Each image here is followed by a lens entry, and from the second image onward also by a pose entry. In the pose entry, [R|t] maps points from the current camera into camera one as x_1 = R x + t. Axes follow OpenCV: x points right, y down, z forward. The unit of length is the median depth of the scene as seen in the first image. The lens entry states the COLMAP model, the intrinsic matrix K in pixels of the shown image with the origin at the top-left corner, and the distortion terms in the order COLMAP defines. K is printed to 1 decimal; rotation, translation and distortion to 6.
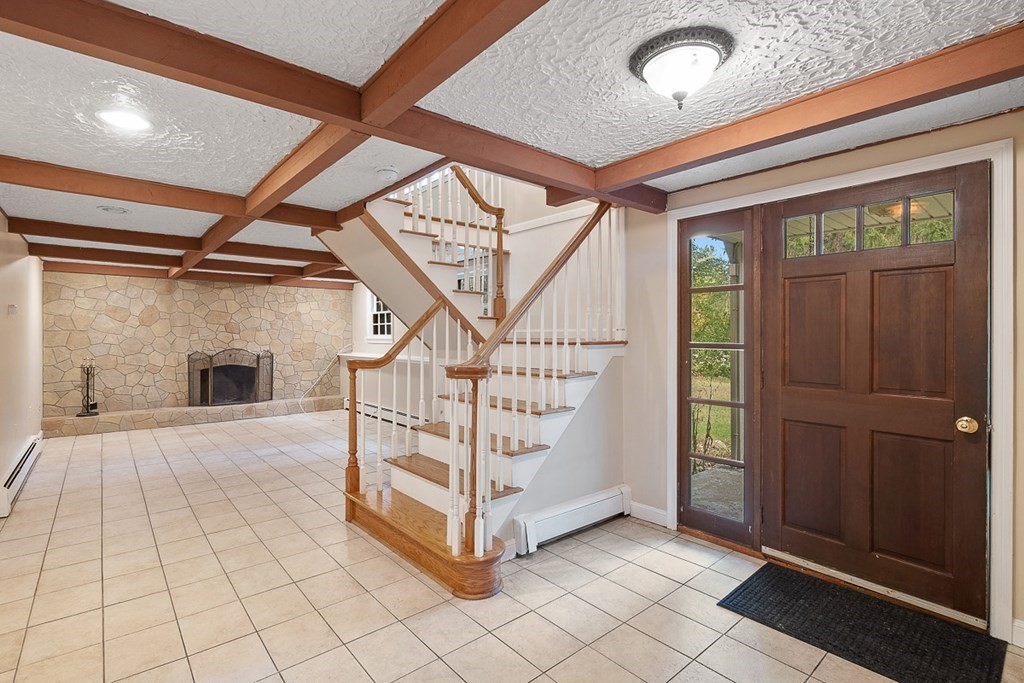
lens RADIAL K [[491.2, 0, 512.0], [0, 491.2, 334.2], [0, 0, 1]] dist [-0.002849, 0.000236]
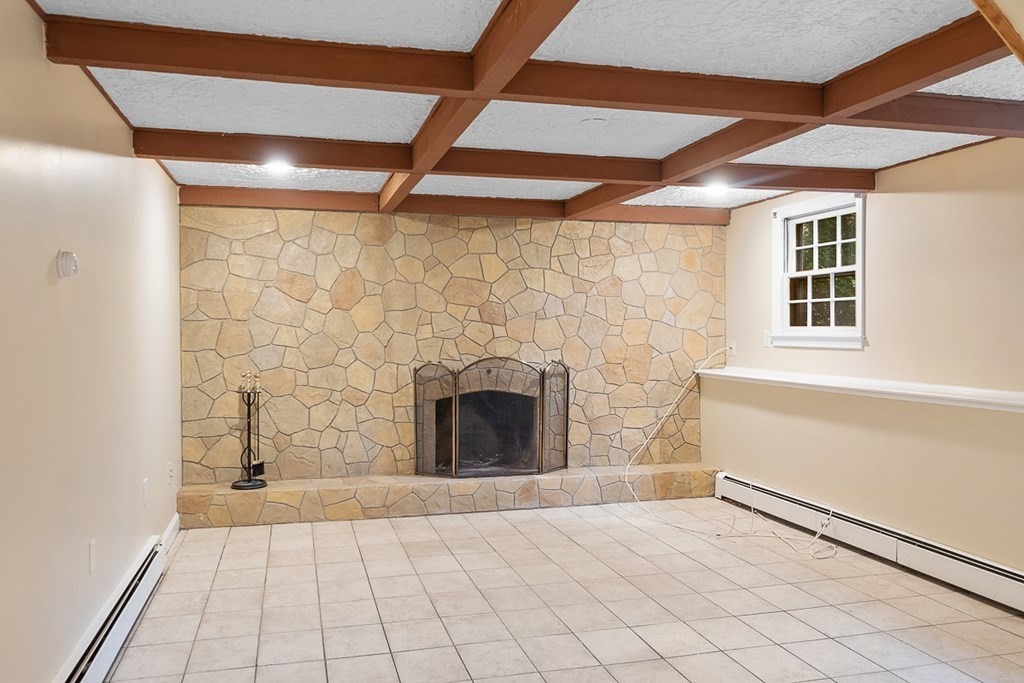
lens RADIAL K [[783.1, 0, 509.3], [0, 783.1, 334.3], [0, 0, 1]] dist [-0.004376, -0.000692]
pose [[0.909688, 0.002006, -0.415287, -0.252141], [0.002299, 0.999949, 0.009867, 0.000468], [0.415286, -0.009930, 0.909637, 0.334006]]
